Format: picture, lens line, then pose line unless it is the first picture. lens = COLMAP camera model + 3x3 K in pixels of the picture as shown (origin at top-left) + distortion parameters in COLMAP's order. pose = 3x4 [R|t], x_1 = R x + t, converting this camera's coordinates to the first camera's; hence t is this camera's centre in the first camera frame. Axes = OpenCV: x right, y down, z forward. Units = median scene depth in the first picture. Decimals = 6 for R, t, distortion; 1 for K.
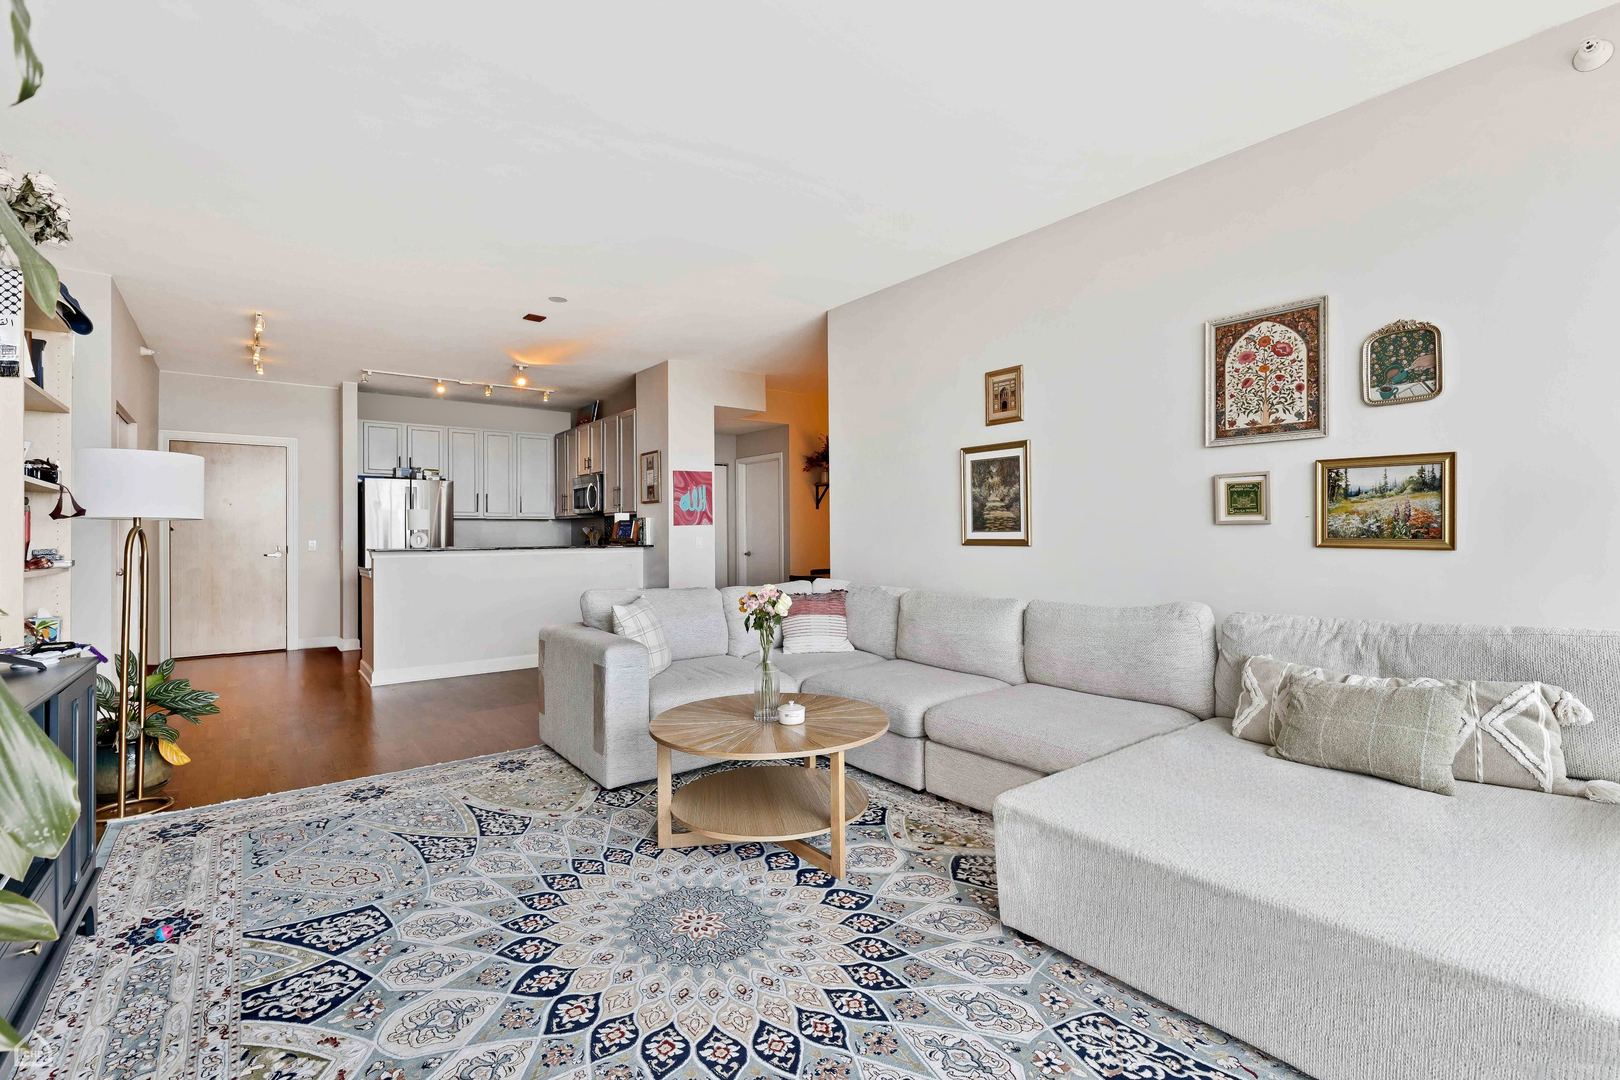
lens RADIAL K [[732.5, 0, 813.7], [0, 732.5, 523.6], [0, 0, 1]] dist [0.001506, -0.000247]
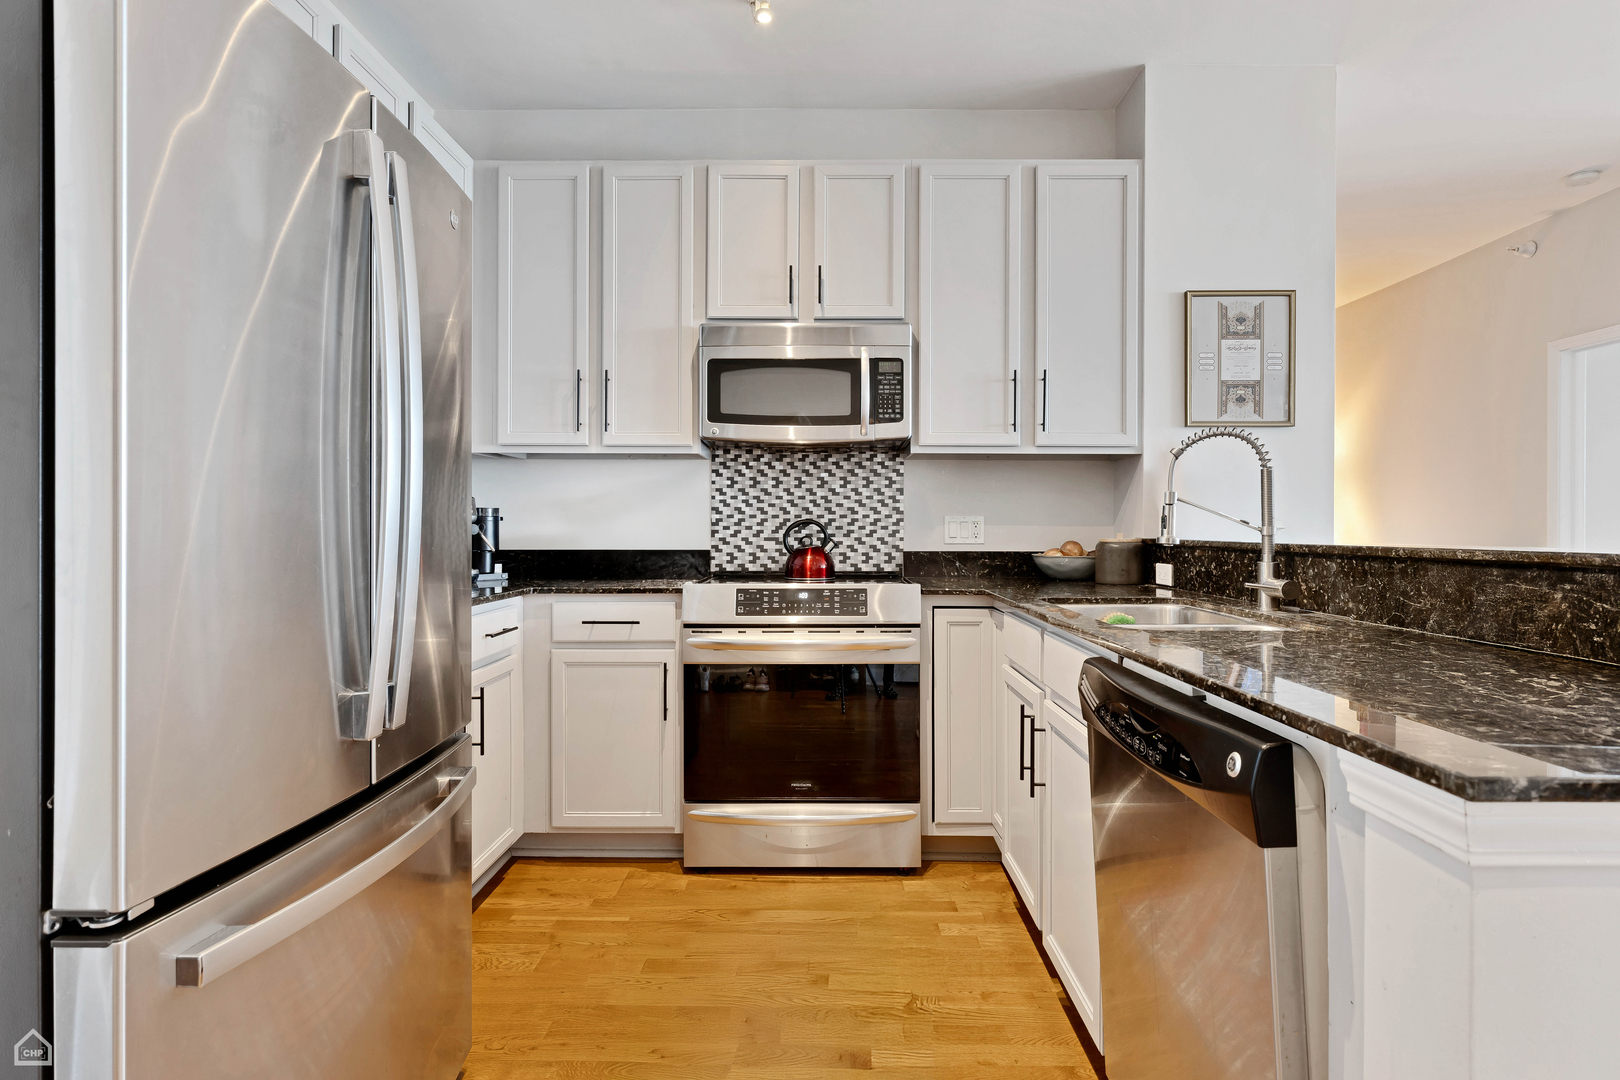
lens RADIAL K [[817.5, 0, 797.0], [0, 817.5, 518.4], [0, 0, 1]] dist [0.002225, -0.001985]
pose [[0.620622, 0.018920, 0.783882, -1.630541], [-0.020908, 0.999753, -0.007577, 0.061118], [-0.783831, -0.011687, 0.620864, 2.176408]]
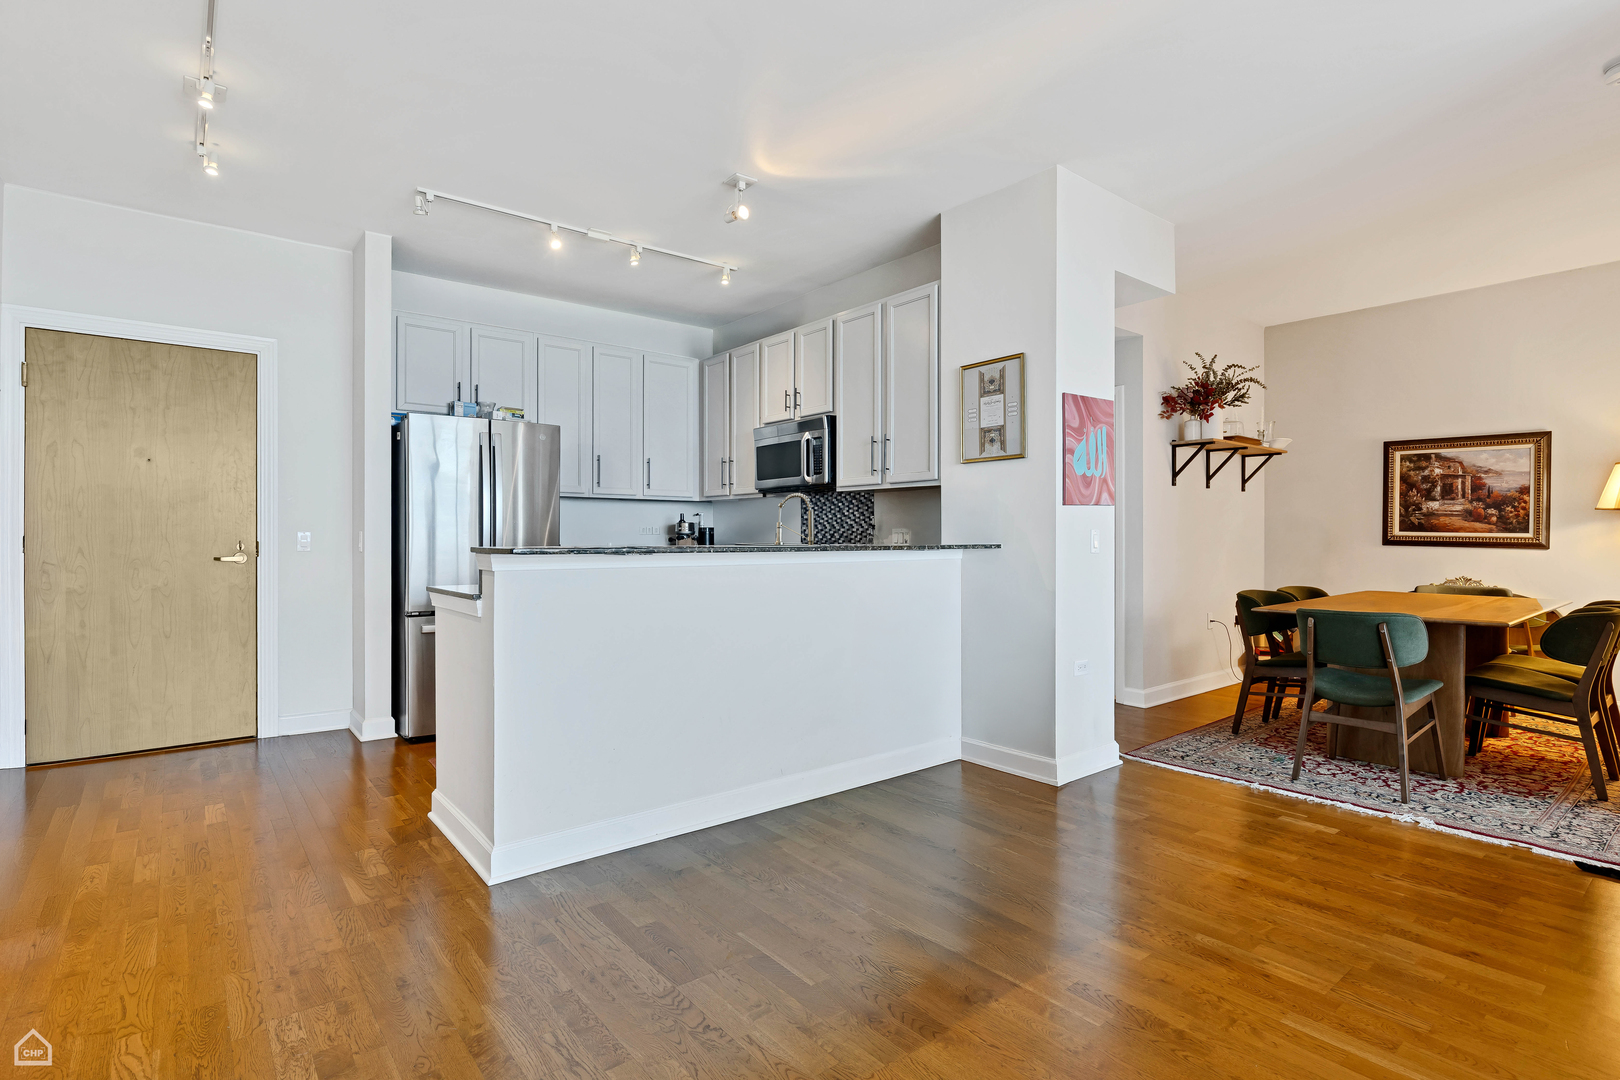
lens RADIAL K [[789.4, 0, 812.7], [0, 789.4, 533.8], [0, 0, 1]] dist [-0.007391, 0.000403]
pose [[0.999753, 0.007760, 0.020824, -0.846535], [-0.008009, 0.999897, 0.011885, 0.038611], [-0.020729, -0.012049, 0.999713, 1.089295]]
